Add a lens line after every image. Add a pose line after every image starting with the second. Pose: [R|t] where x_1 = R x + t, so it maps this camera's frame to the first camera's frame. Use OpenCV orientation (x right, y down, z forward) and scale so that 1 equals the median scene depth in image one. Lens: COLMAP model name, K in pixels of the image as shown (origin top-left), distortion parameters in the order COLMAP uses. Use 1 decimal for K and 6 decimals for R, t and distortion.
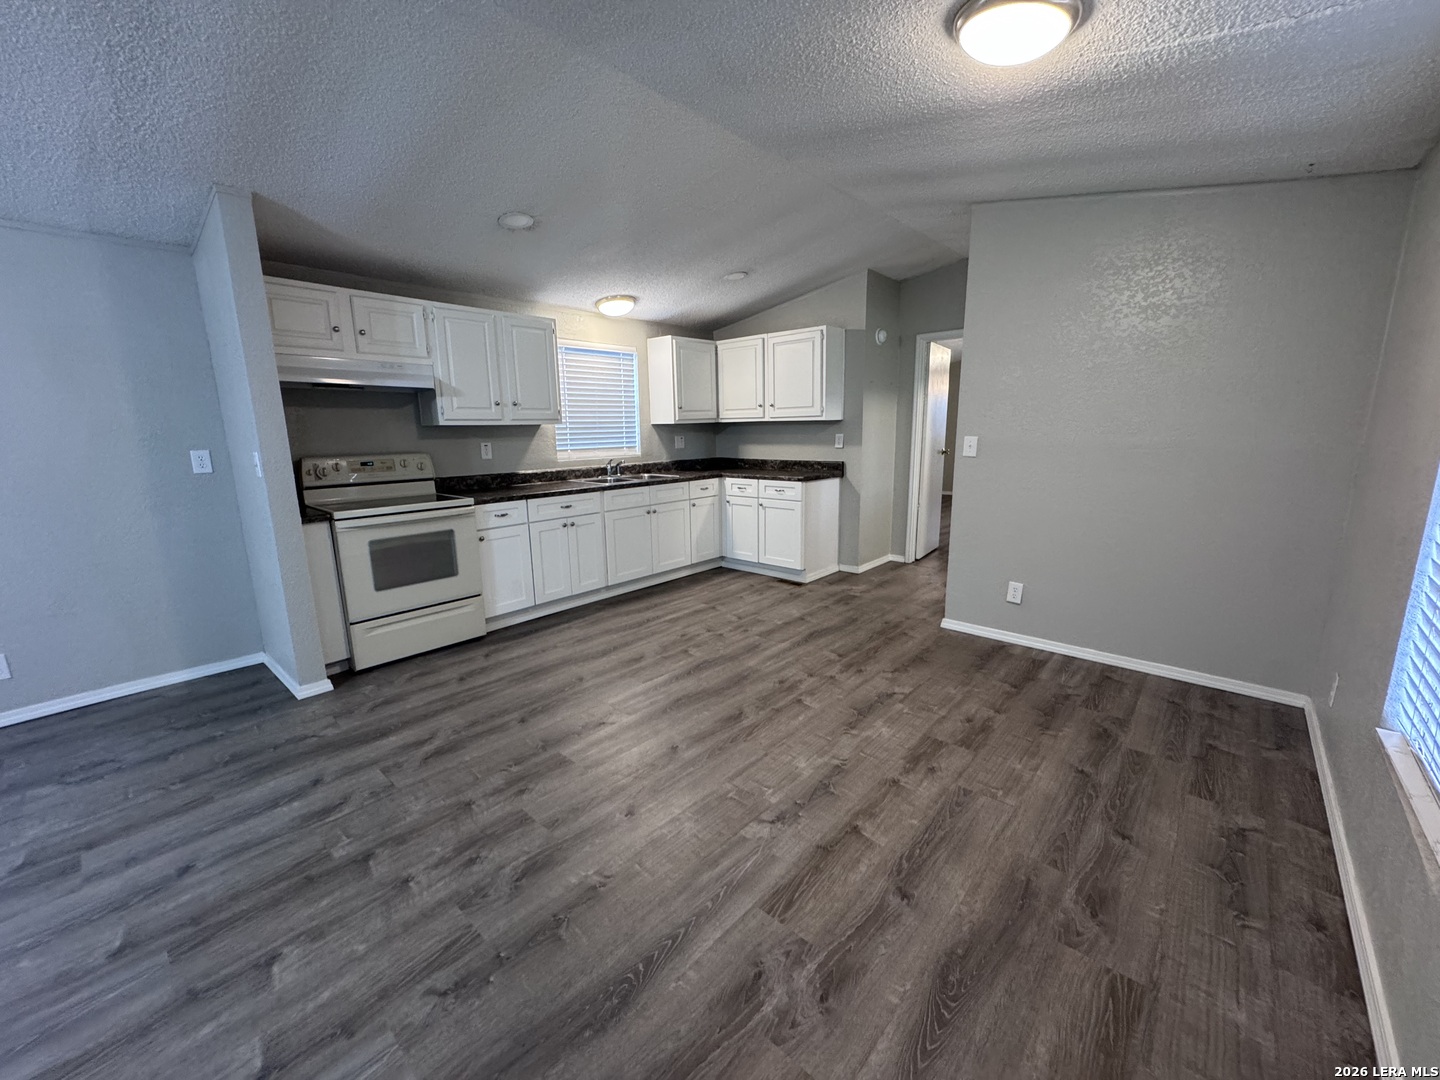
lens RADIAL K [[586.7, 0, 720.5], [0, 586.7, 538.5], [0, 0, 1]] dist [0.000074, 0.000346]
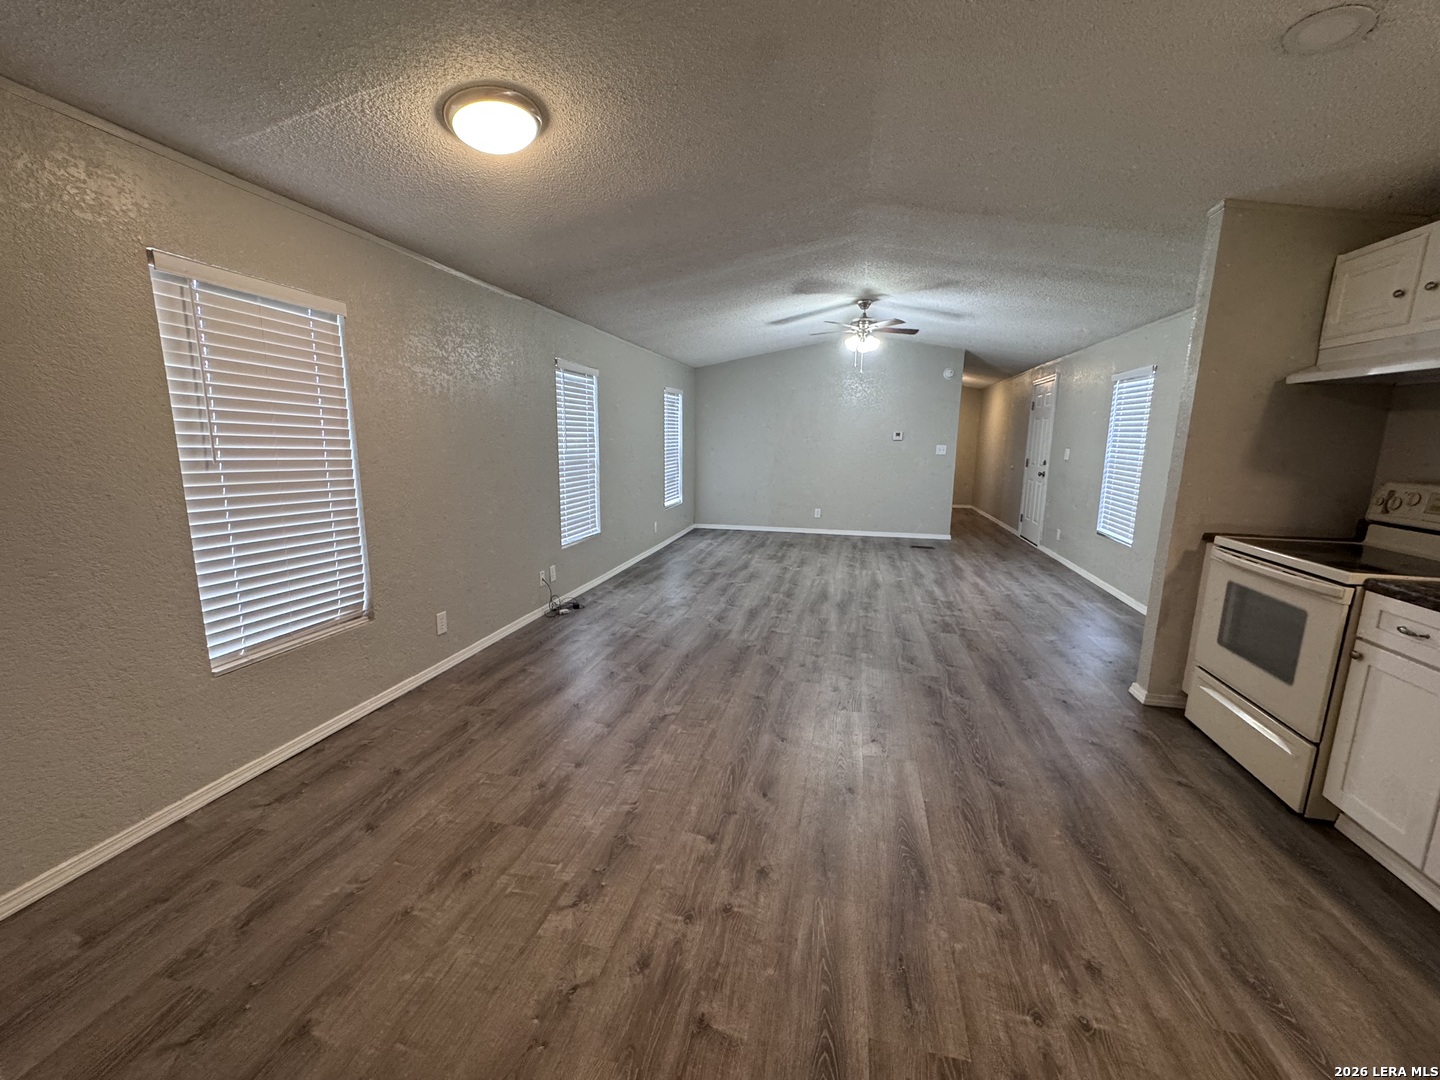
lens RADIAL K [[586.7, 0, 718.7], [0, 586.7, 546.2], [0, 0, 1]] dist [0.000074, 0.000346]
pose [[-0.882584, 0.092062, -0.461052, 0.447557], [-0.087620, 0.931253, 0.353681, -0.310679], [0.461917, 0.352551, -0.813843, 1.562122]]
